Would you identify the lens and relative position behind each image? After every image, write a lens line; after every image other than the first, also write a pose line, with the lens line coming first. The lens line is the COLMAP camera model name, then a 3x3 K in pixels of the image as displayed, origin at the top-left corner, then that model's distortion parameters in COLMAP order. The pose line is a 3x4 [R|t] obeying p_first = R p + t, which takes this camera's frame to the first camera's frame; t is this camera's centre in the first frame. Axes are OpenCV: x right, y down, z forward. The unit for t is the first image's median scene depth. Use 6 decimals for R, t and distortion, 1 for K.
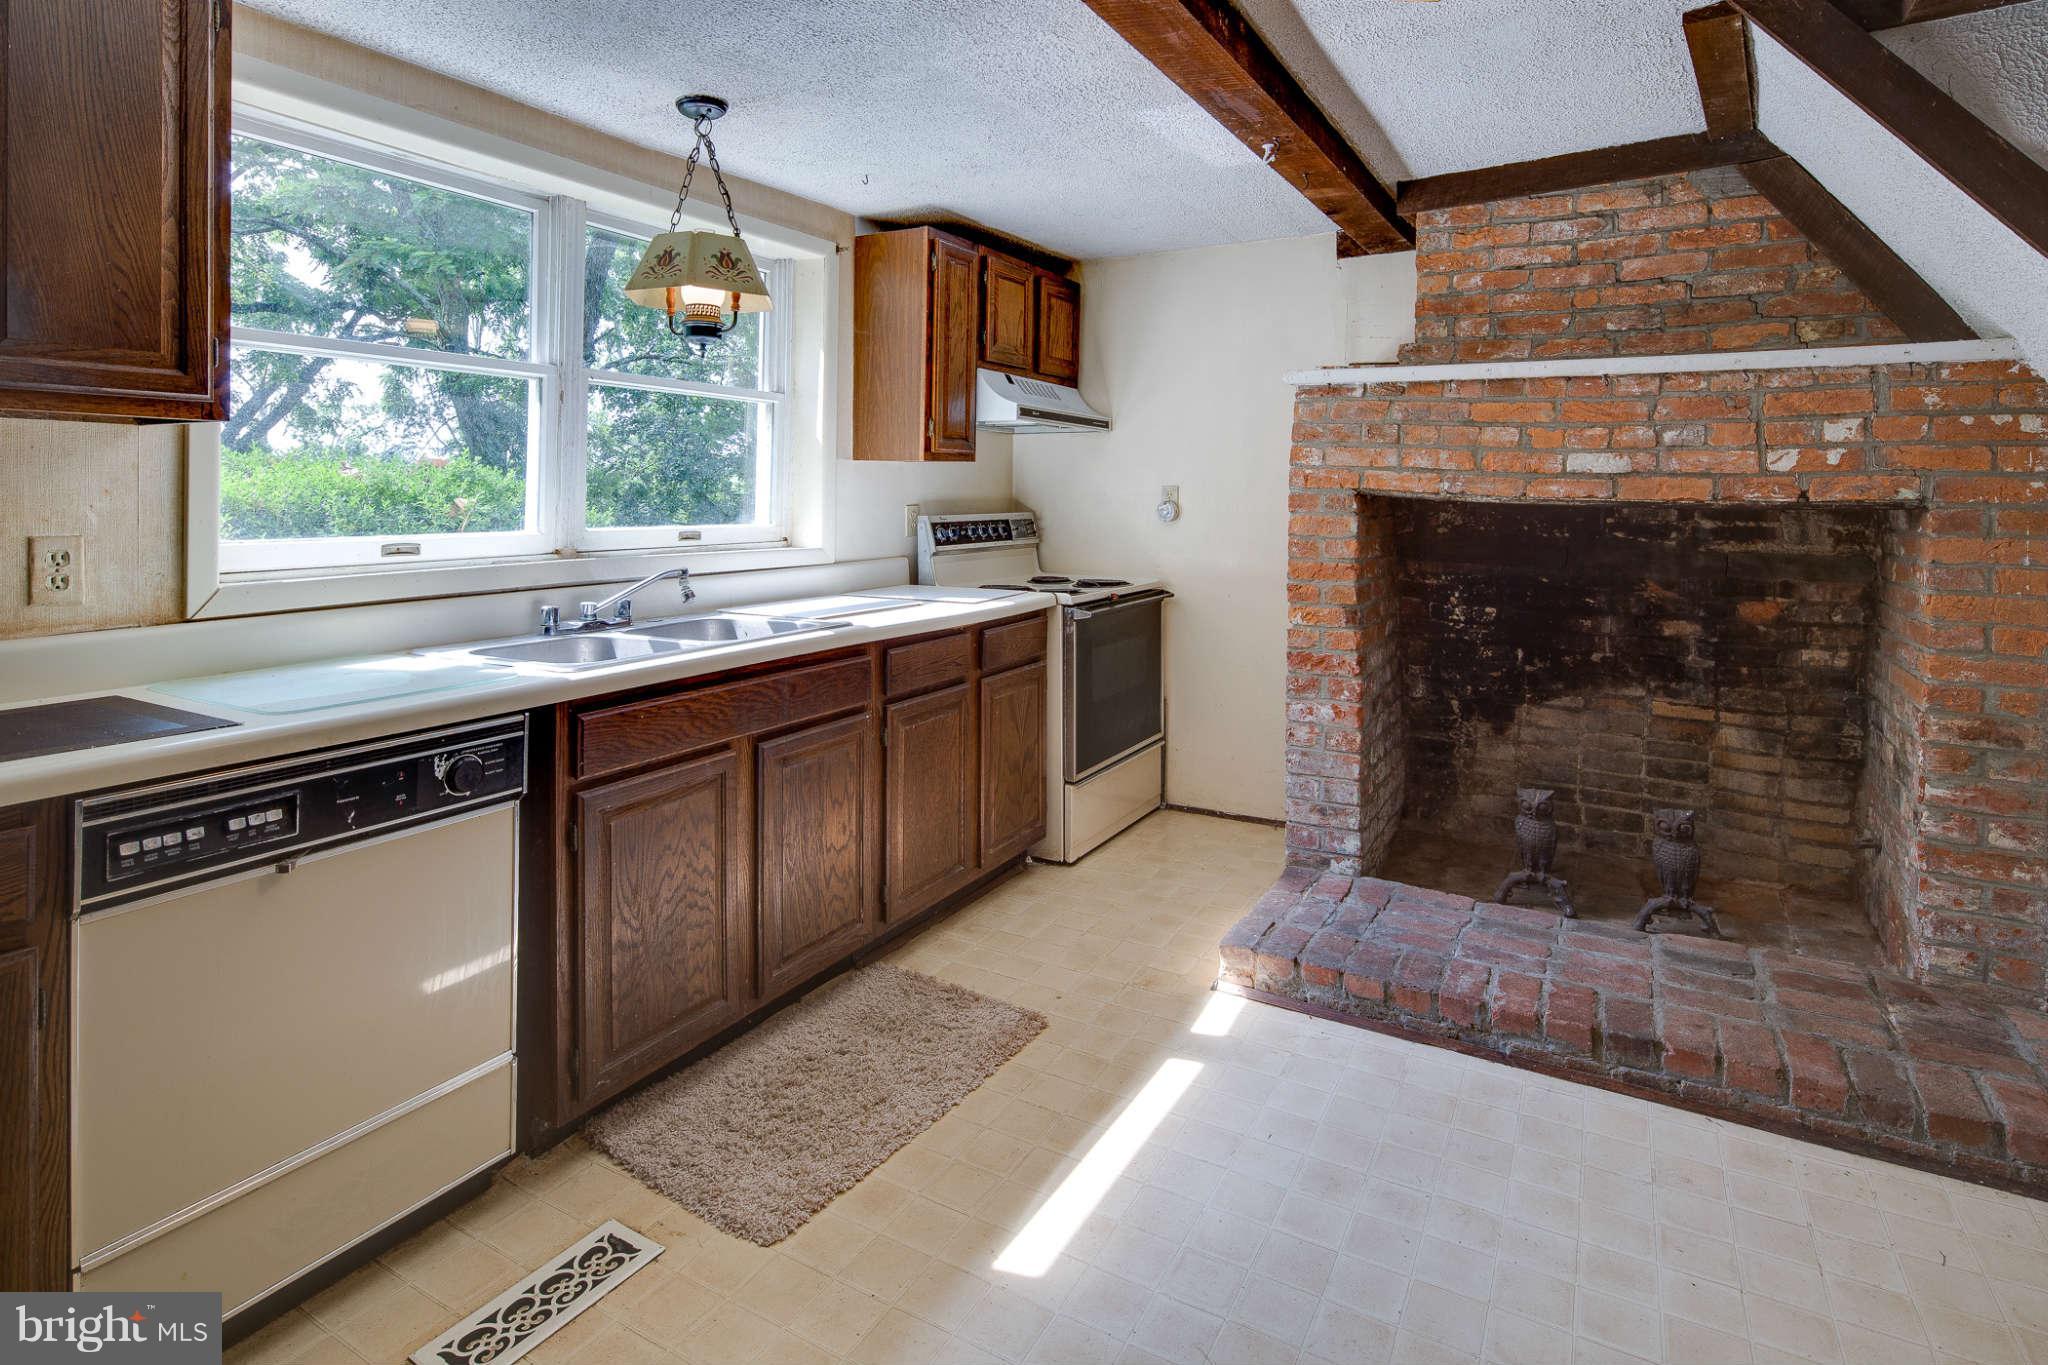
lens RADIAL K [[1010.7, 0, 1015.9], [0, 1010.7, 487.6], [0, 0, 1]] dist [0.002872, -0.001971]
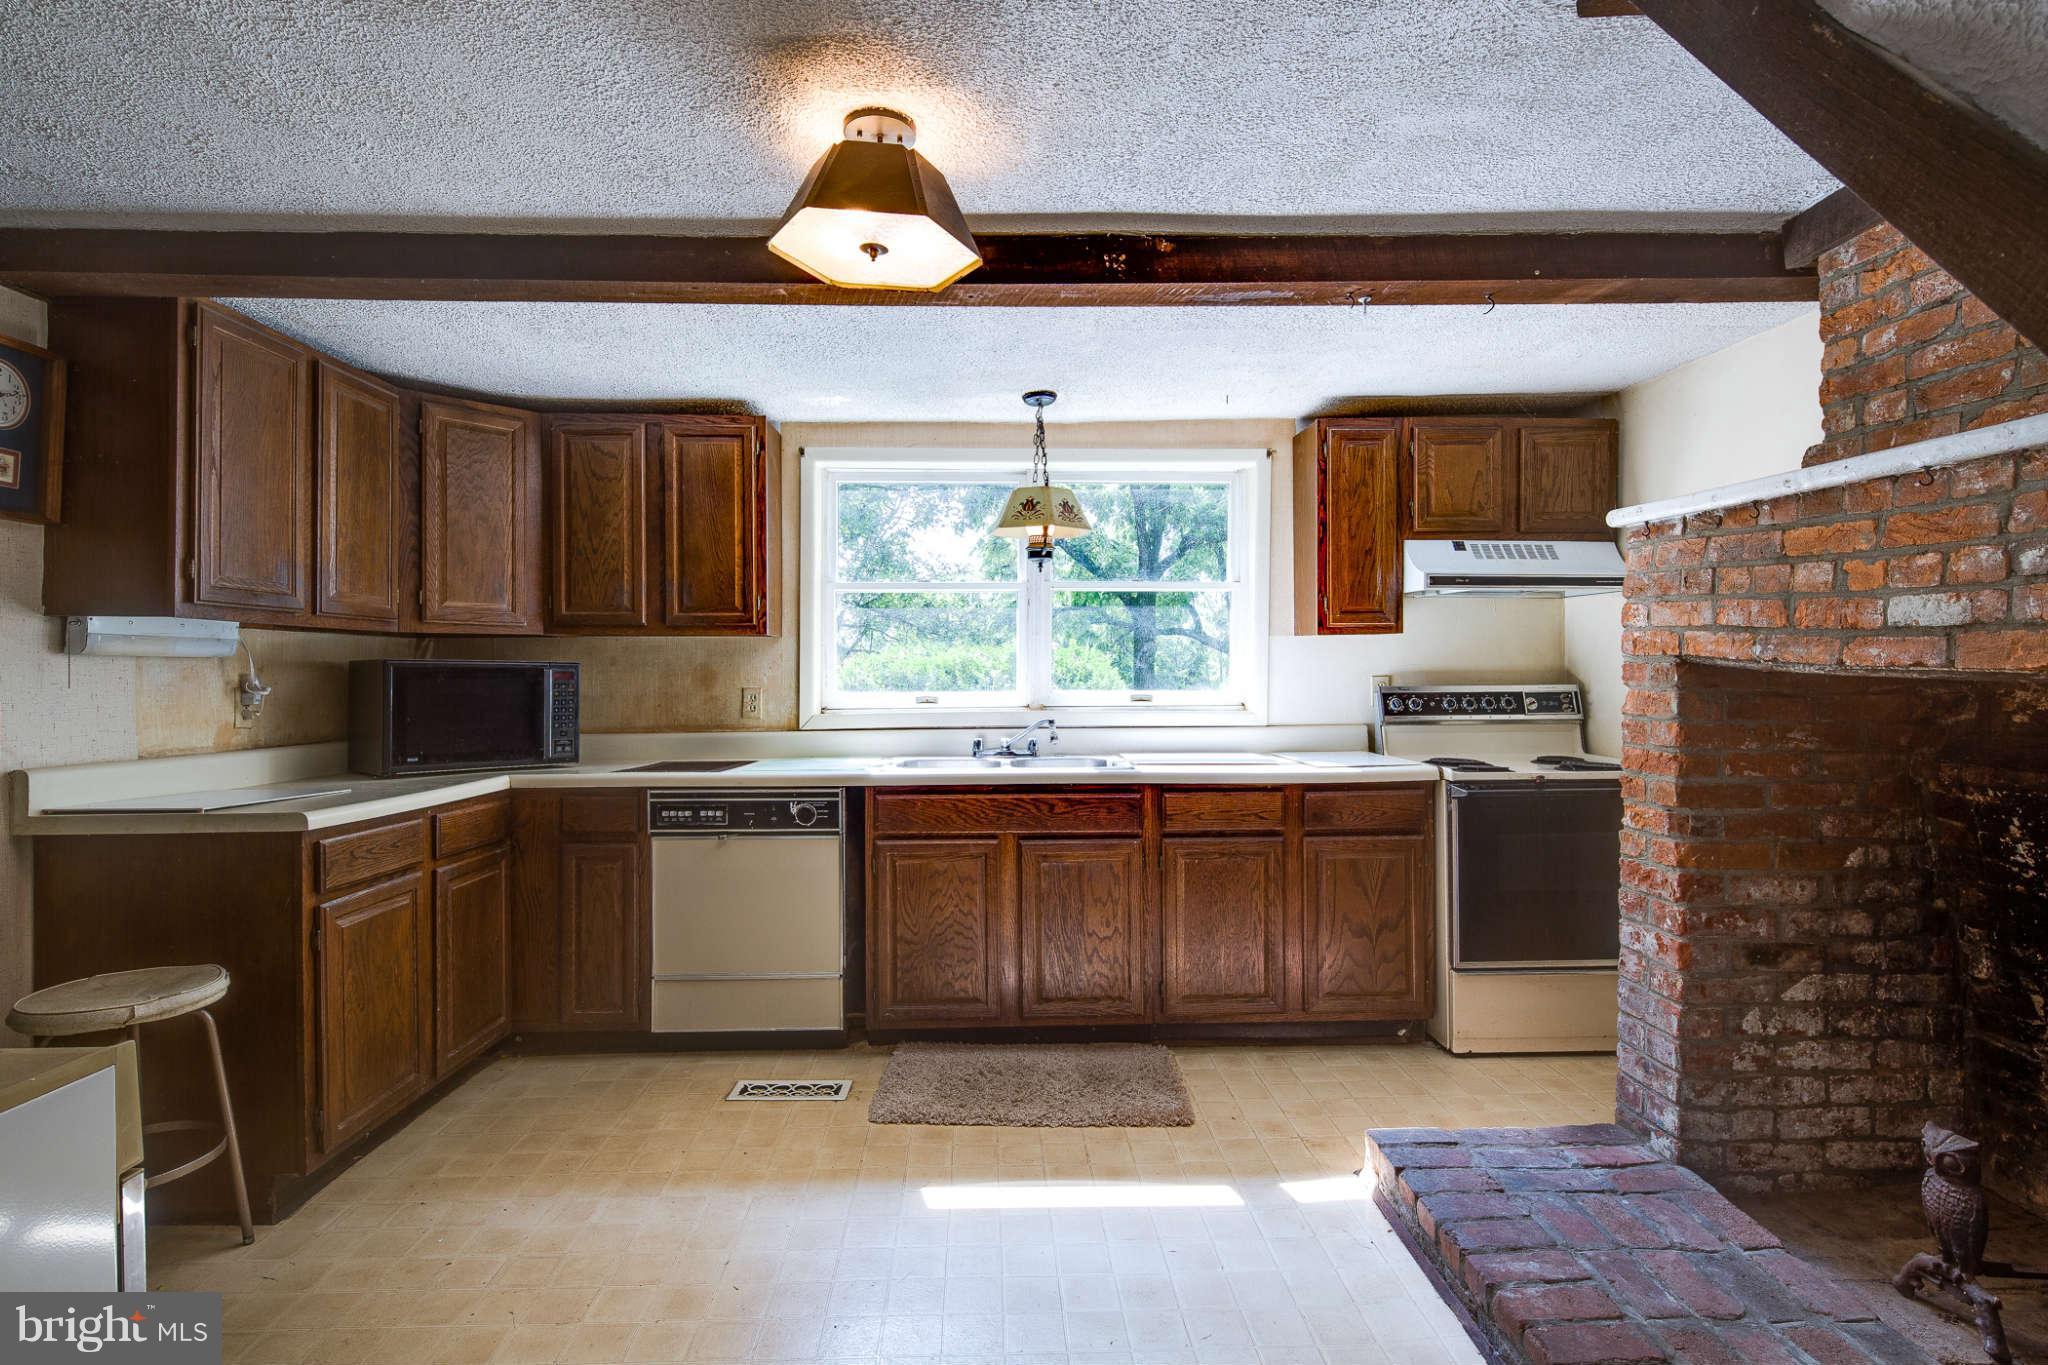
lens RADIAL K [[1010.7, 0, 1080.4], [0, 1010.7, 653.3], [0, 0, 1]] dist [0.002872, -0.001971]
pose [[0.553051, -0.015832, -0.832997, 0.737782], [0.011109, 0.999871, -0.011628, 0.003282], [0.833074, -0.002823, 0.553155, 0.205914]]
